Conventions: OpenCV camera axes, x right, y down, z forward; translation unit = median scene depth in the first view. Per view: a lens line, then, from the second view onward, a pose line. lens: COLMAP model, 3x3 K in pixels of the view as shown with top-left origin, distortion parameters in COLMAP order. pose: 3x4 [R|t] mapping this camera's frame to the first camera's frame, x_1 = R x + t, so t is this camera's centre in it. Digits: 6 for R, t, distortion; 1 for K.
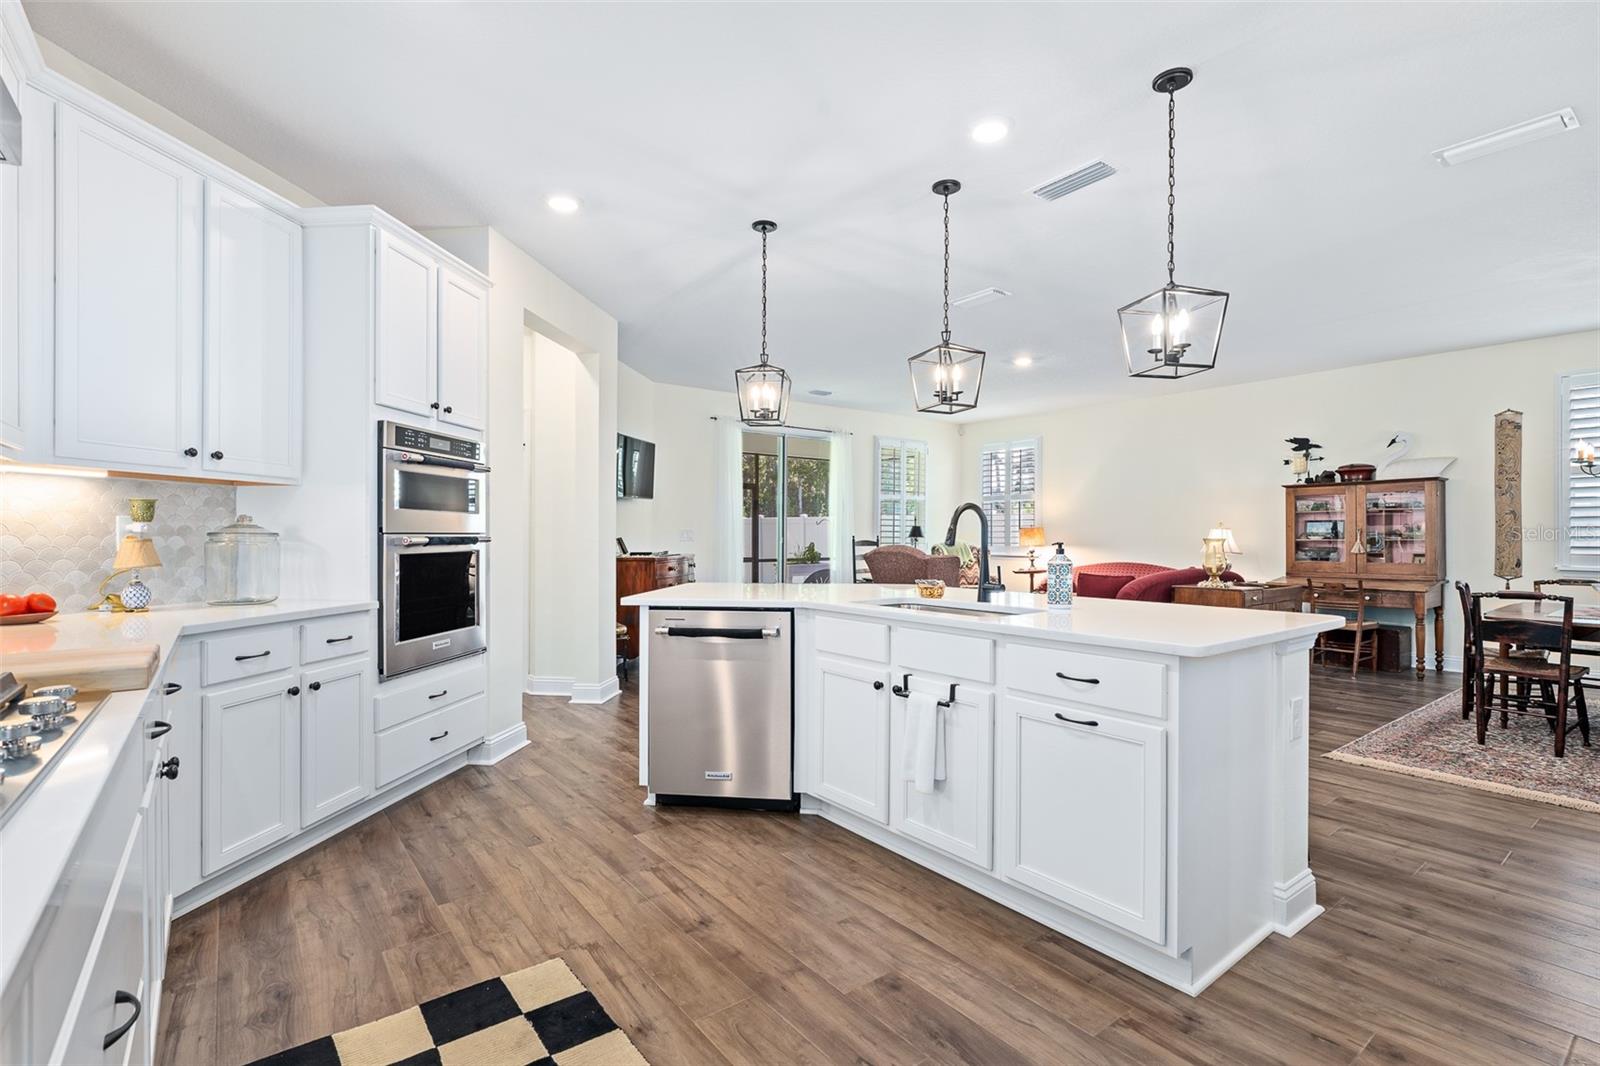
lens RADIAL K [[723.5, 0, 808.4], [0, 723.5, 539.2], [0, 0, 1]] dist [-0.007596, 0.002420]
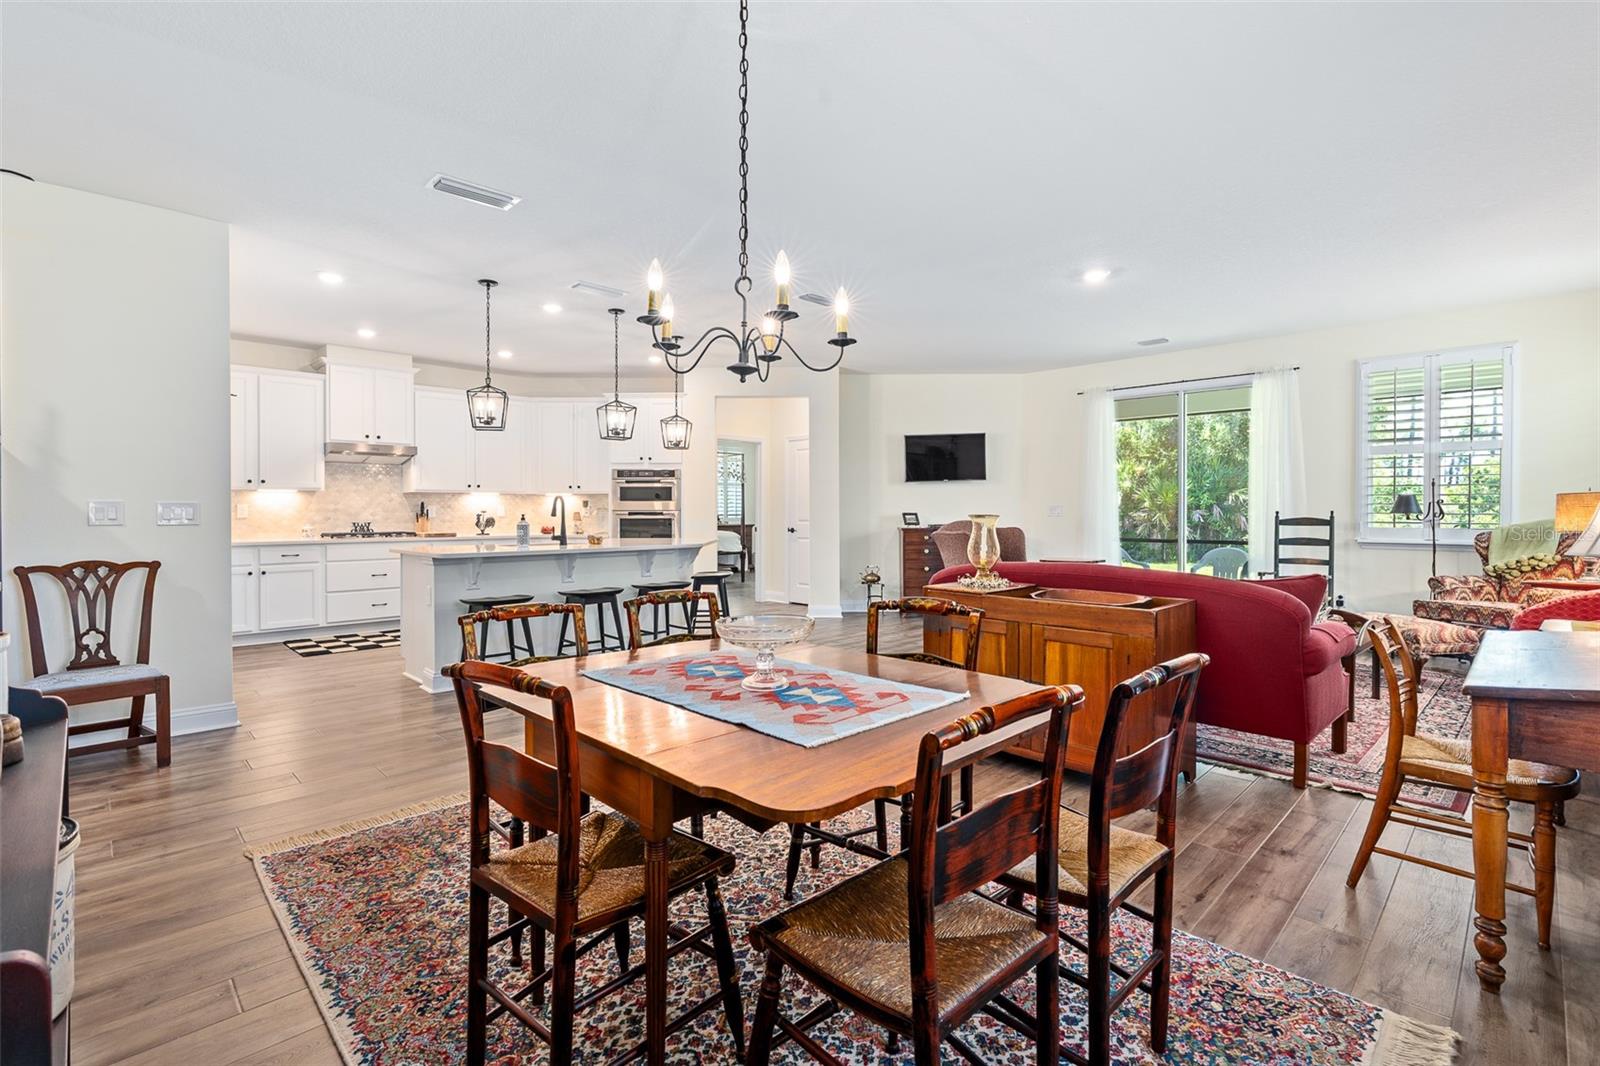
lens RADIAL K [[723.5, 0, 809.9], [0, 723.5, 515.3], [0, 0, 1]] dist [-0.007596, 0.002420]
pose [[0.119470, 0.004680, -0.992827, 0.968014], [-0.005298, 0.999978, 0.004076, -0.001240], [0.992824, 0.004773, 0.119492, 0.600570]]
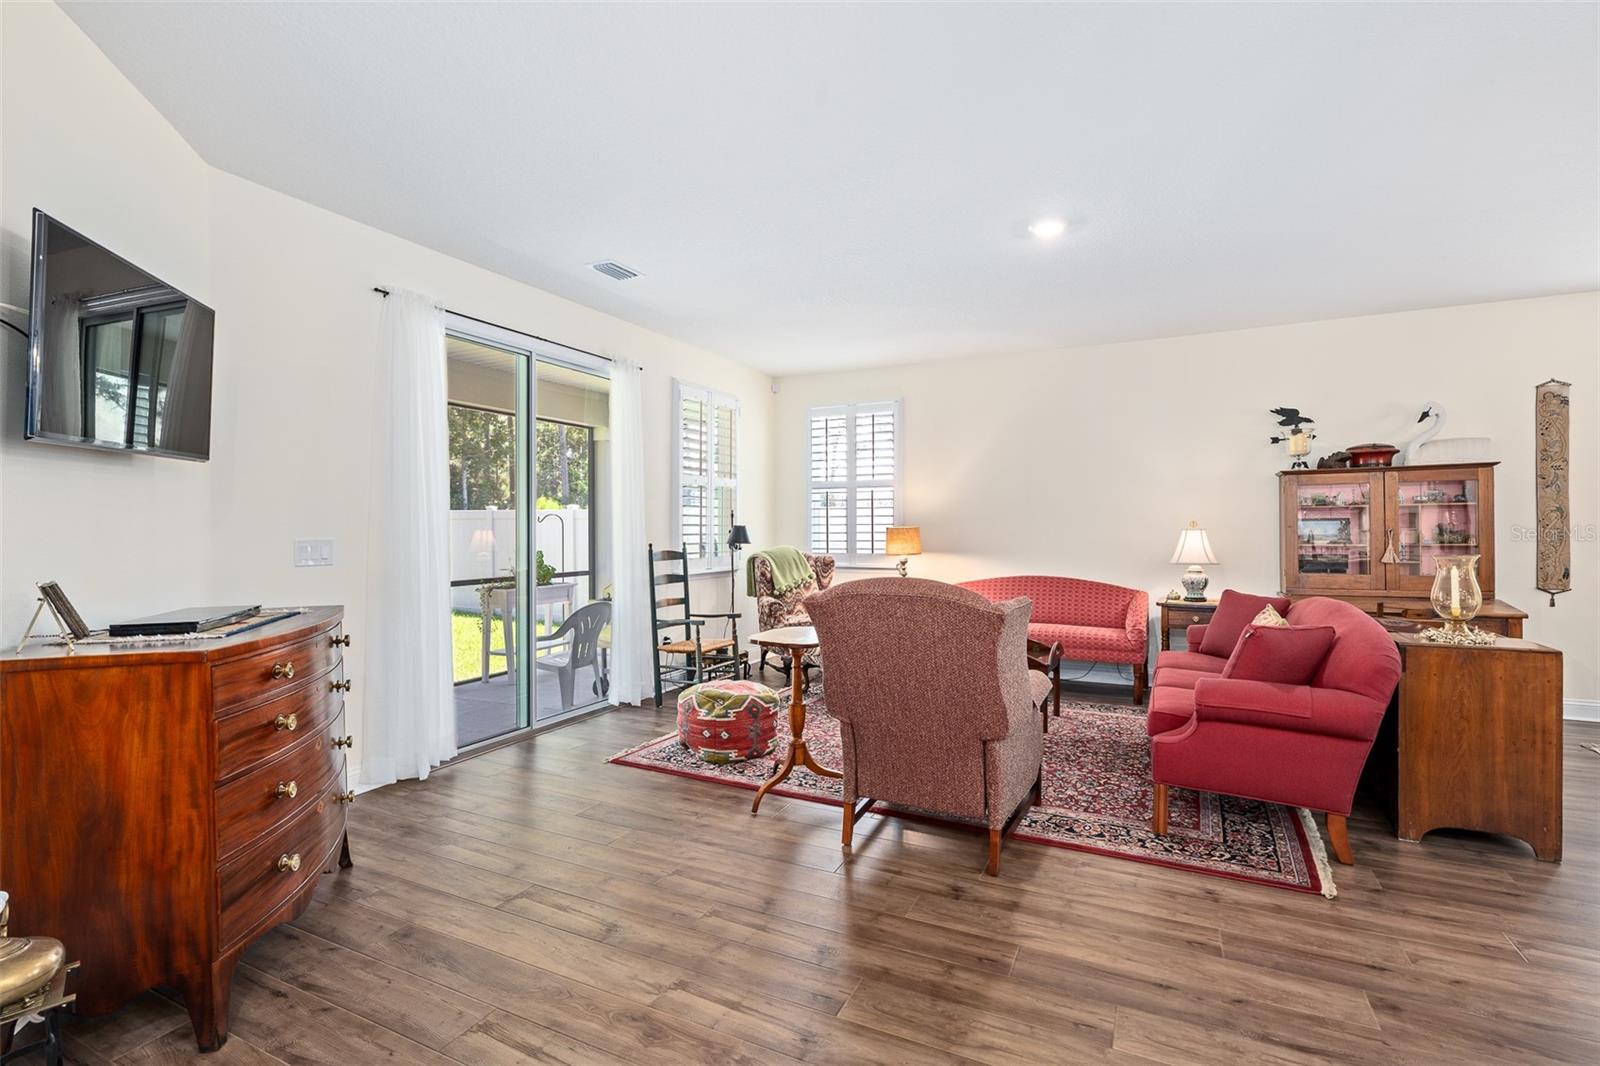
lens RADIAL K [[723.5, 0, 796.9], [0, 723.5, 533.2], [0, 0, 1]] dist [-0.007596, 0.002420]
pose [[0.902186, -0.009333, 0.431246, -0.108745], [0.008919, 0.999956, 0.002981, -0.018493], [-0.431254, 0.001157, 0.902230, 0.572576]]
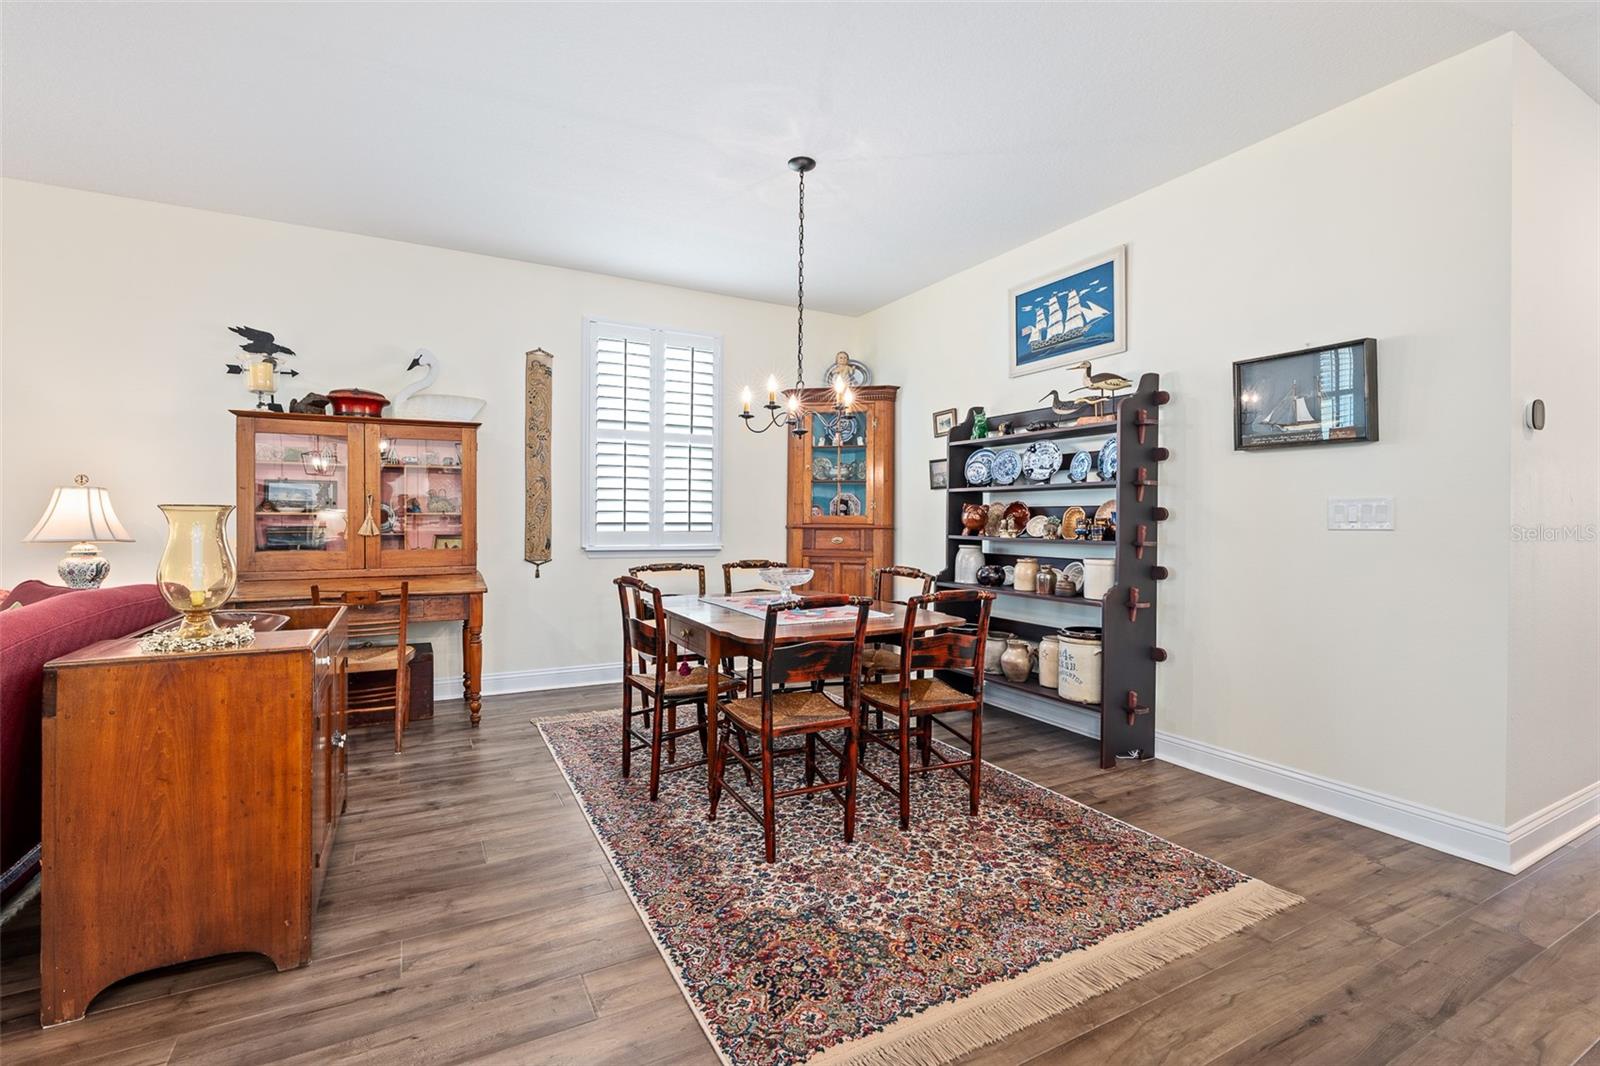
lens RADIAL K [[723.5, 0, 794.2], [0, 723.5, 520.7], [0, 0, 1]] dist [-0.007596, 0.002420]
pose [[0.167521, -0.002040, 0.985866, 0.216644], [-0.002091, 0.999995, 0.002425, 0.004468], [-0.985866, -0.002468, 0.167516, 0.528233]]
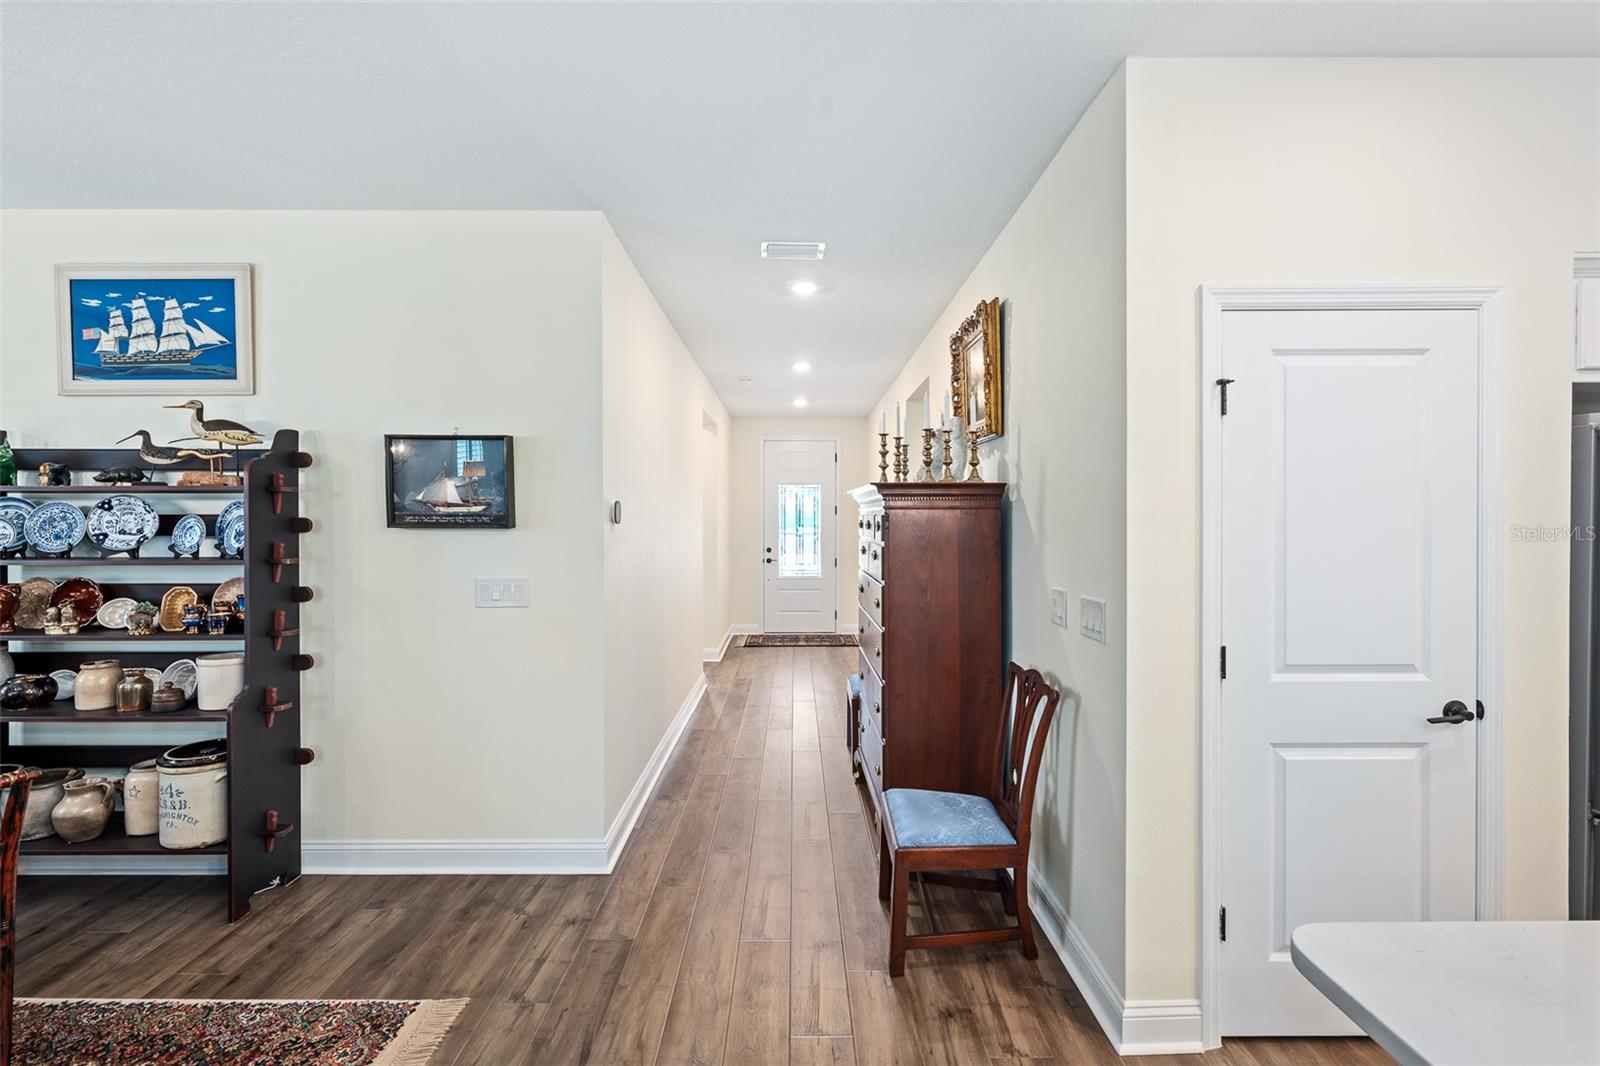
lens RADIAL K [[723.5, 0, 807.3], [0, 723.5, 528.8], [0, 0, 1]] dist [-0.007596, 0.002420]
pose [[-0.797844, -0.008196, 0.602808, 0.250622], [0.001869, 0.999869, 0.016070, -0.045625], [-0.602861, 0.013948, -0.797724, 0.524095]]
